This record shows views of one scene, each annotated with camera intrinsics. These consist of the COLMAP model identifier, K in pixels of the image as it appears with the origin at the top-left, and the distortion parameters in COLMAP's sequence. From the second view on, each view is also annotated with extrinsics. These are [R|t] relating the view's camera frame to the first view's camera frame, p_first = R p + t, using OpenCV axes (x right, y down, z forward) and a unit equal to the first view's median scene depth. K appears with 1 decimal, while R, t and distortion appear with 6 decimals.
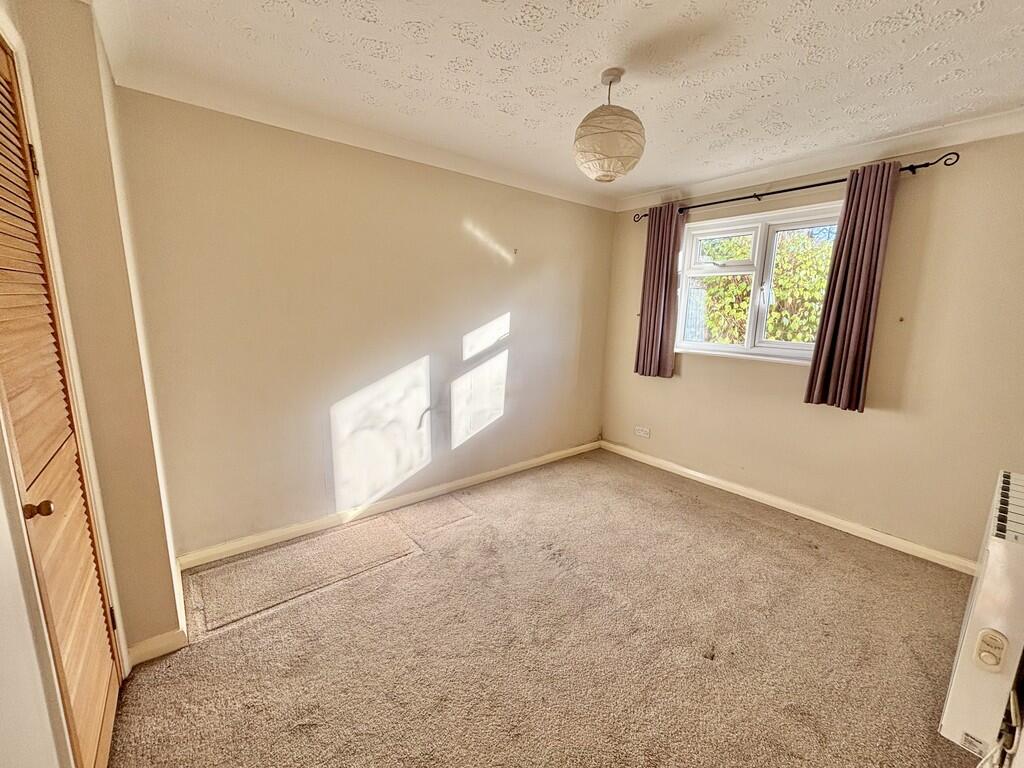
lens RADIAL K [[410.6, 0, 515.0], [0, 410.6, 383.0], [0, 0, 1]] dist [-0.001870, -0.000177]
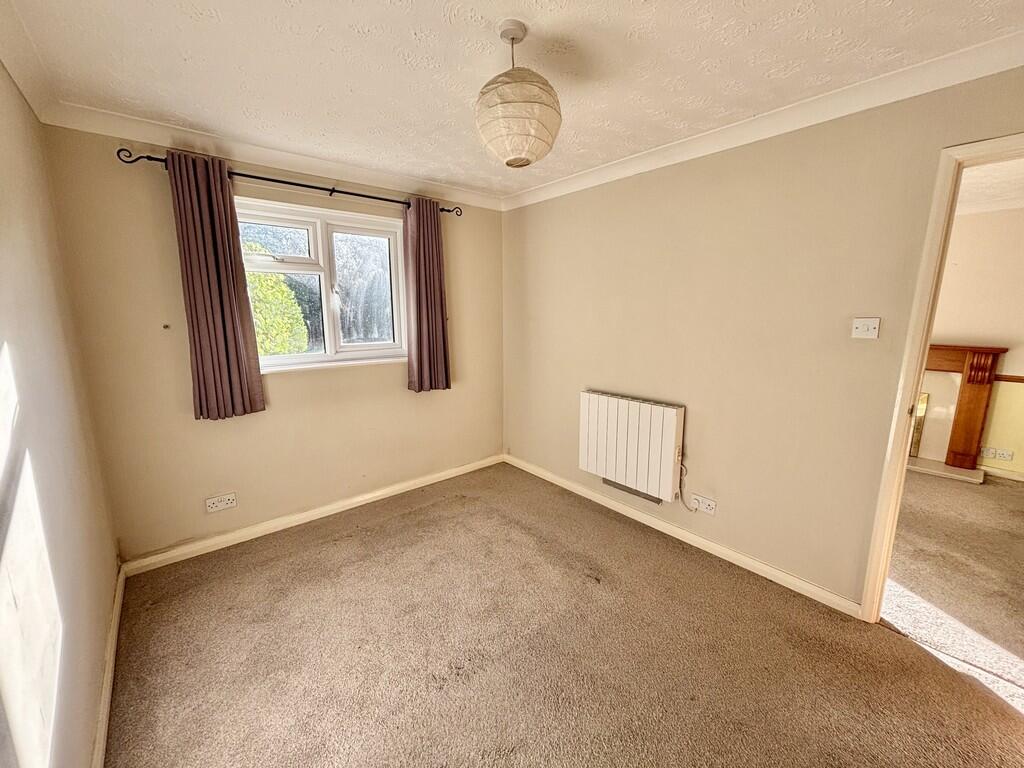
lens RADIAL K [[410.6, 0, 512.2], [0, 410.6, 385.1], [0, 0, 1]] dist [-0.001870, -0.000177]
pose [[-0.024426, -0.209534, 0.977496, -0.384116], [0.175394, 0.961723, 0.210536, -0.152273], [-0.984195, 0.176590, 0.013260, 0.630983]]
